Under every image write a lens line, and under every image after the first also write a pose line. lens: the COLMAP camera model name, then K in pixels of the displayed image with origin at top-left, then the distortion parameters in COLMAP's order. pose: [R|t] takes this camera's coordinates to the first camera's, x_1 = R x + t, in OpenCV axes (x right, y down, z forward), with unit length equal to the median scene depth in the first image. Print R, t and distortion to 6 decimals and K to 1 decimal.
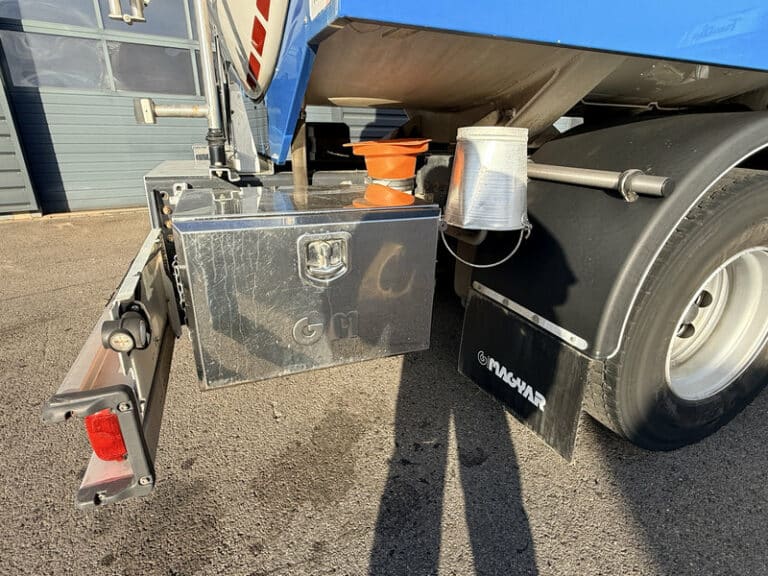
lens RADIAL K [[438.2, 0, 386.5], [0, 438.2, 297.0], [0, 0, 1]] dist [0.022531, -0.000086]
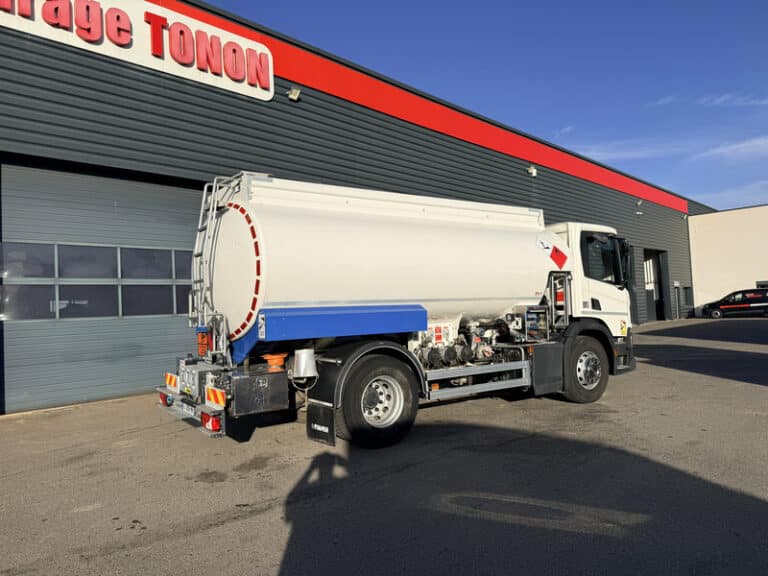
lens RADIAL K [[526.5, 0, 384.0], [0, 526.5, 288.0], [0, 0, 1]] dist [0.077201, -0.000282]
pose [[0.974793, -0.045038, 0.218520, -0.044582], [0.125610, 0.920234, -0.370664, 0.816564], [-0.184396, 0.388769, 0.902694, -3.128661]]
